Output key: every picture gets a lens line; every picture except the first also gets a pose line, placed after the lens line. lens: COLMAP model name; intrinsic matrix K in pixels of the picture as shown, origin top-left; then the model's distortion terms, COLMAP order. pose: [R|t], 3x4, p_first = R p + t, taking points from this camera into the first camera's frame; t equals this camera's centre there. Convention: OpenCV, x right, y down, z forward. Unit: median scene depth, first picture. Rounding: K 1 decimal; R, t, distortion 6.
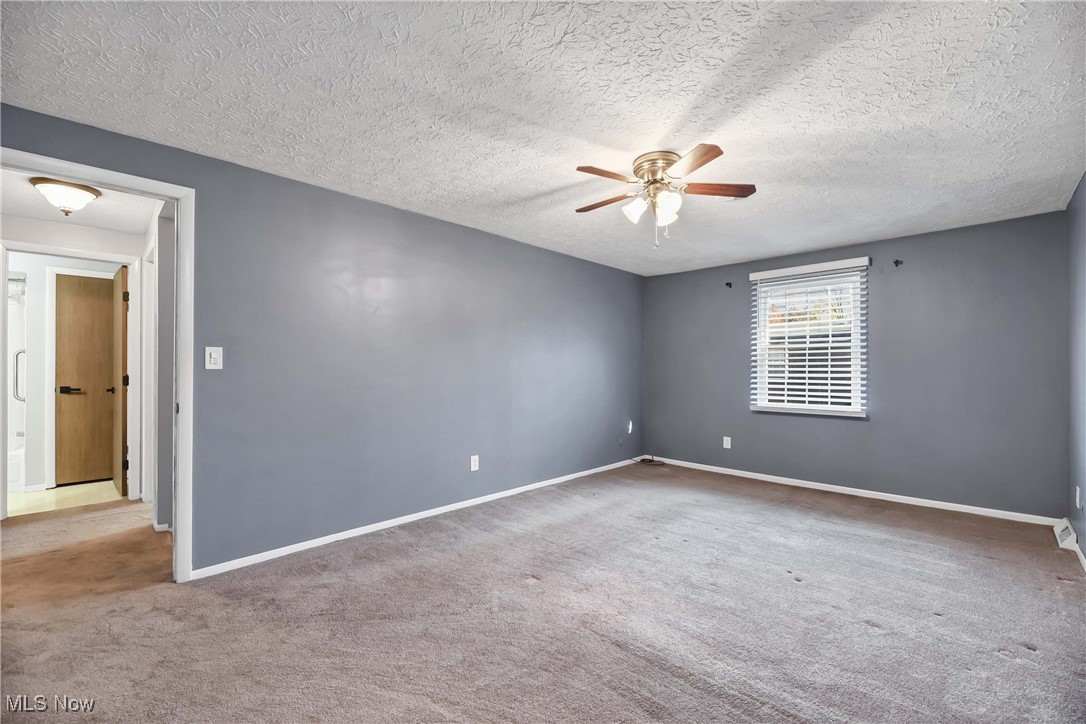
lens RADIAL K [[472.5, 0, 540.5], [0, 472.5, 362.9], [0, 0, 1]] dist [-0.015538, -0.000540]
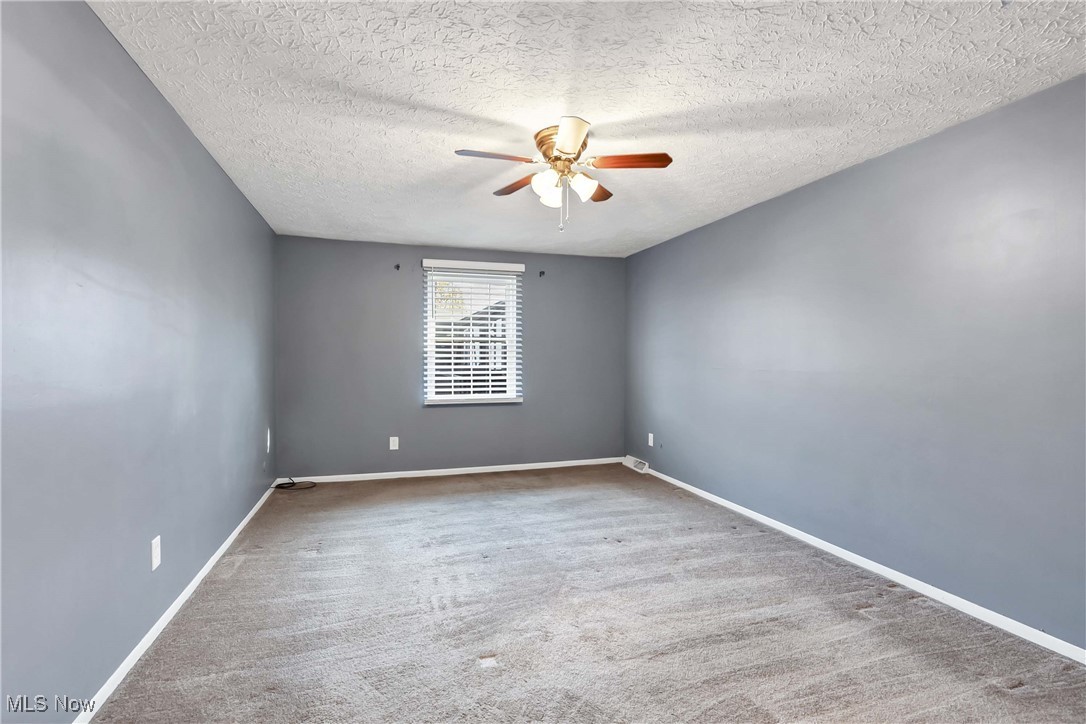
lens RADIAL K [[520.4, 0, 545.2], [0, 520.4, 362.1], [0, 0, 1]] dist [0.004517, -0.002923]
pose [[0.429862, -0.004485, 0.902884, -0.441342], [-0.012217, 0.999867, 0.010784, 0.001576], [-0.902812, -0.015666, 0.429750, 0.382214]]
